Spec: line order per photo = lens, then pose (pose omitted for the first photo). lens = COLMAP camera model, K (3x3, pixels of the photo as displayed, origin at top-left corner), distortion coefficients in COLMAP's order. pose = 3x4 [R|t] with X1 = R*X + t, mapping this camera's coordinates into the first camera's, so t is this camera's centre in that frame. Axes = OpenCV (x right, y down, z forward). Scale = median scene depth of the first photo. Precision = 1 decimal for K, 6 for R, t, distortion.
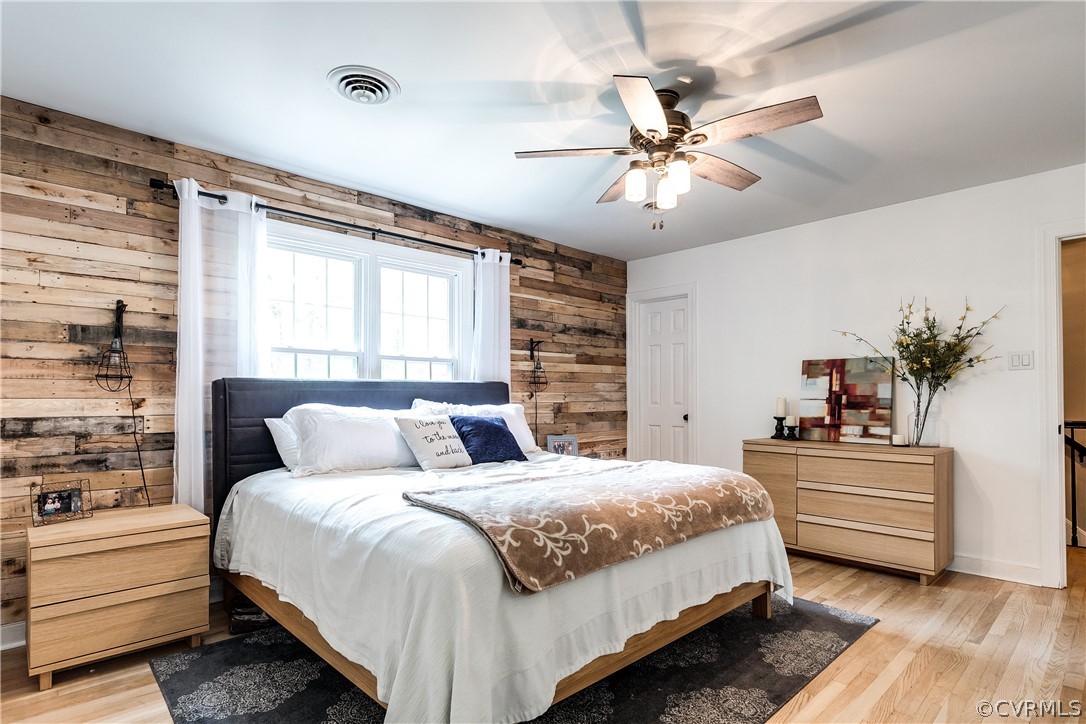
lens RADIAL K [[568.0, 0, 543.0], [0, 568.0, 362.0], [0, 0, 1]] dist [-0.016025, 0.000147]
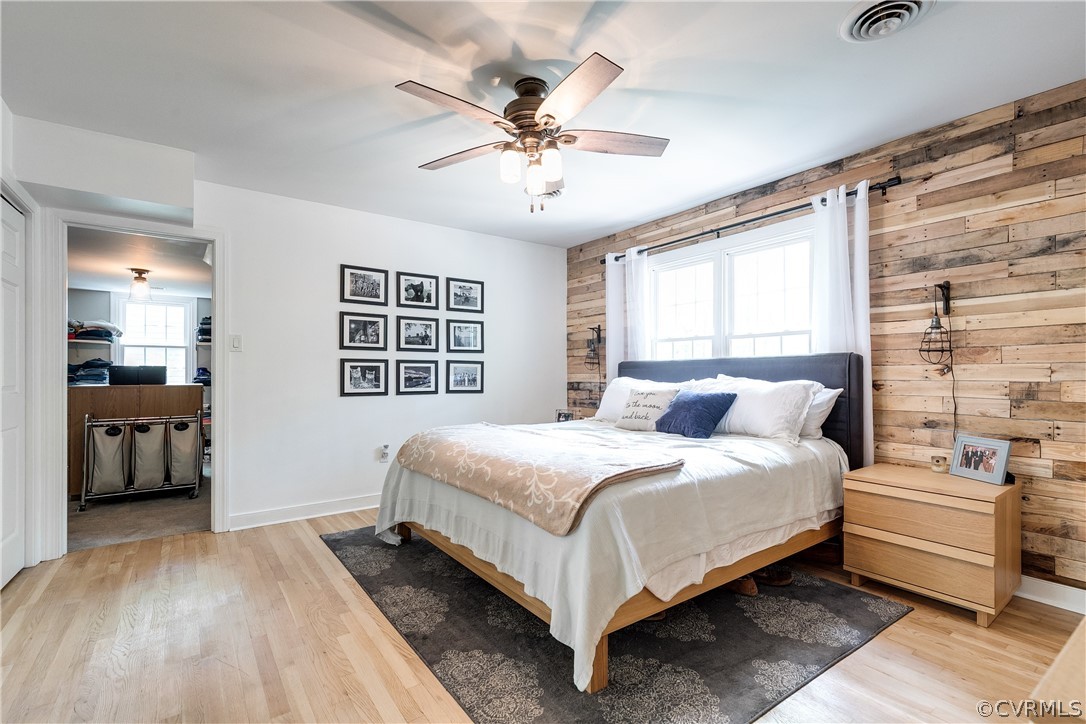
lens RADIAL K [[487.0, 0, 543.0], [0, 487.0, 362.0], [0, 0, 1]] dist [-0.000647, -0.000101]
pose [[-0.138317, -0.016418, -0.990252, 0.750531], [0.071845, 0.997062, -0.026566, 0.040821], [0.987779, -0.074820, -0.136731, 0.767079]]
